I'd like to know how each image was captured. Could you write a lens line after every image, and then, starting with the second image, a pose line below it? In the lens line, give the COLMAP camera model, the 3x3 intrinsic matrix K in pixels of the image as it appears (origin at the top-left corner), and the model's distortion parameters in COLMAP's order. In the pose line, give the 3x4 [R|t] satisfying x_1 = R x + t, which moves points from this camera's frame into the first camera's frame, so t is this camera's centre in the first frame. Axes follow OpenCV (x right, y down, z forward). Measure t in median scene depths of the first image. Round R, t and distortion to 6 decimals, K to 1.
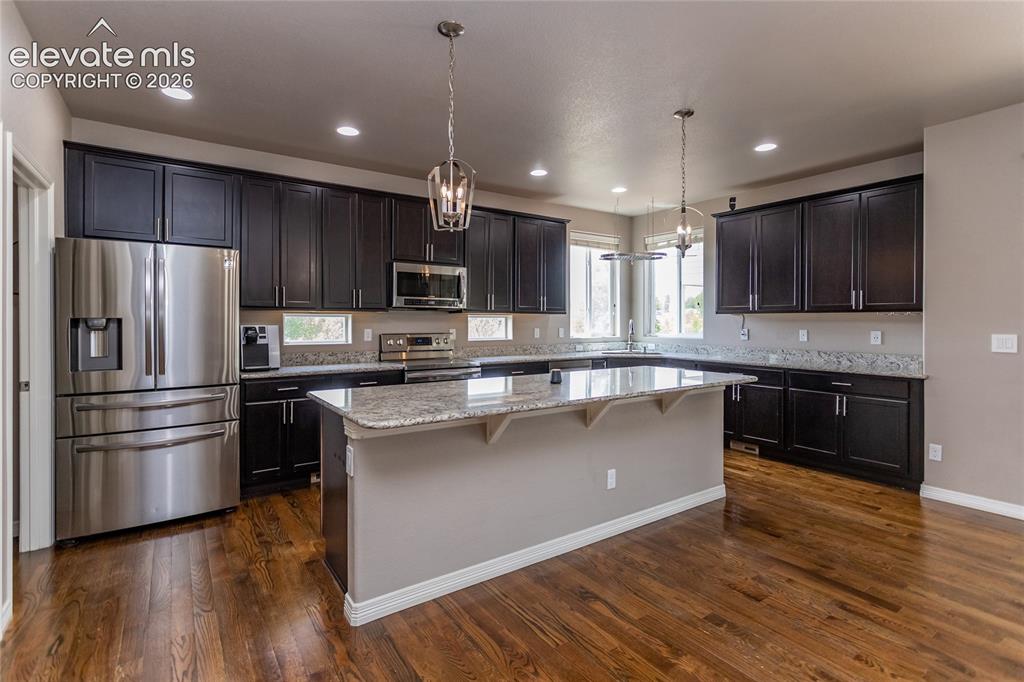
lens RADIAL K [[494.4, 0, 511.1], [0, 494.4, 316.6], [0, 0, 1]] dist [0.010736, 0.000519]
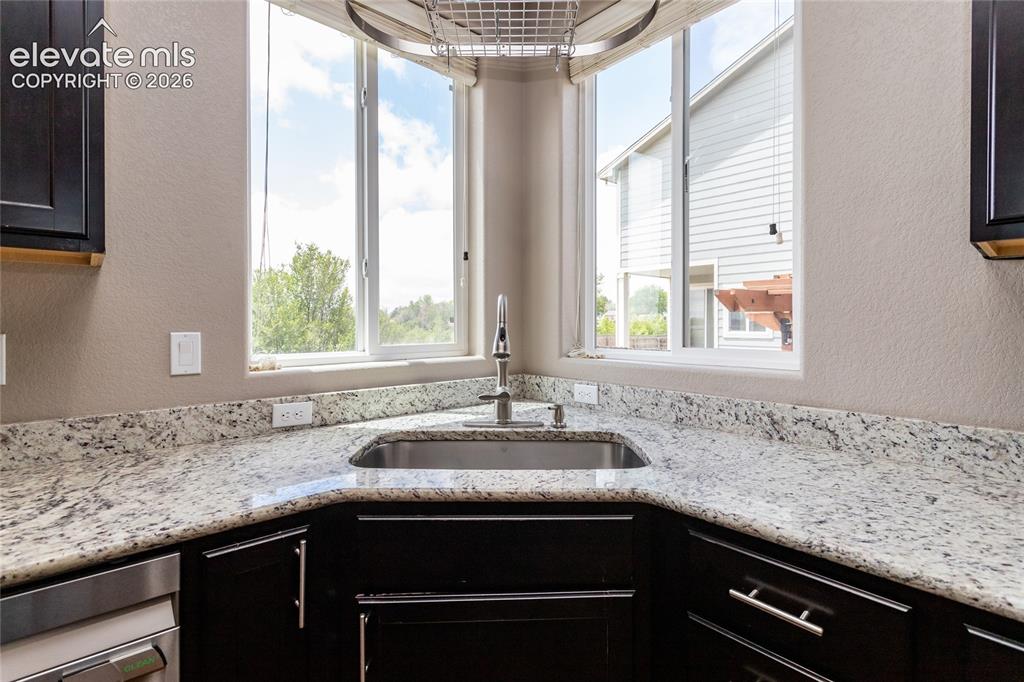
lens RADIAL K [[492.3, 0, 506.3], [0, 492.3, 329.3], [0, 0, 1]] dist [0.000596, 0.000571]
pose [[0.993826, -0.002689, 0.110918, 0.328574], [0.000909, 0.999870, 0.016100, 0.028653], [-0.110947, -0.015900, 0.993699, 1.144512]]
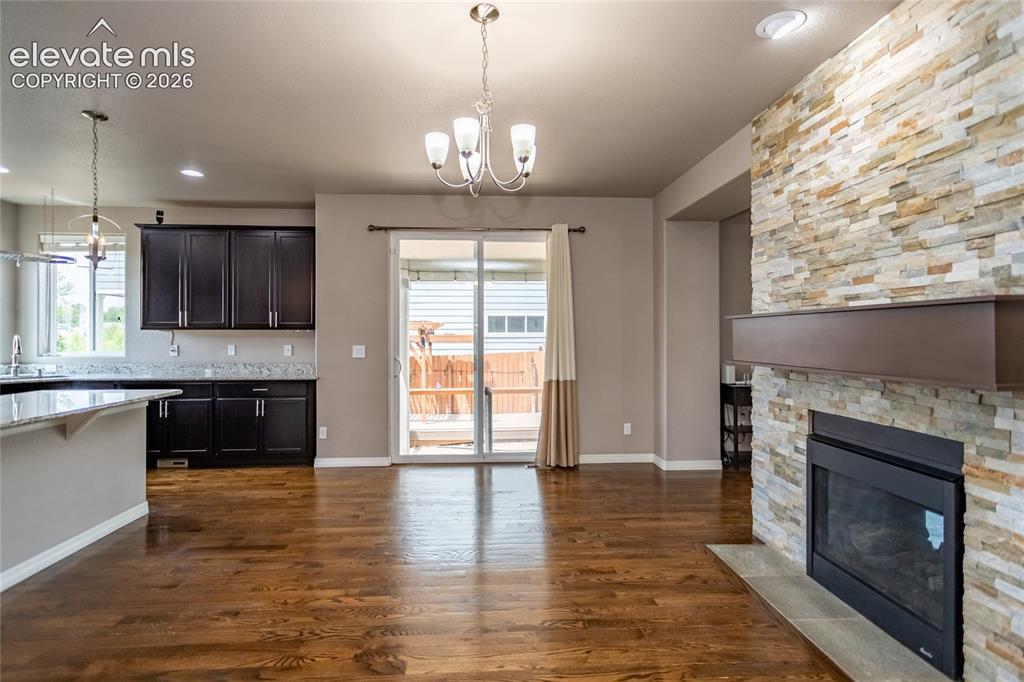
lens RADIAL K [[509.4, 0, 527.5], [0, 509.4, 338.0], [0, 0, 1]] dist [0.001168, 0.000243]
pose [[0.517283, -0.003195, 0.855808, -0.046034], [-0.006373, 0.999951, 0.007586, -0.001879], [-0.855790, -0.009378, 0.517238, -0.167775]]
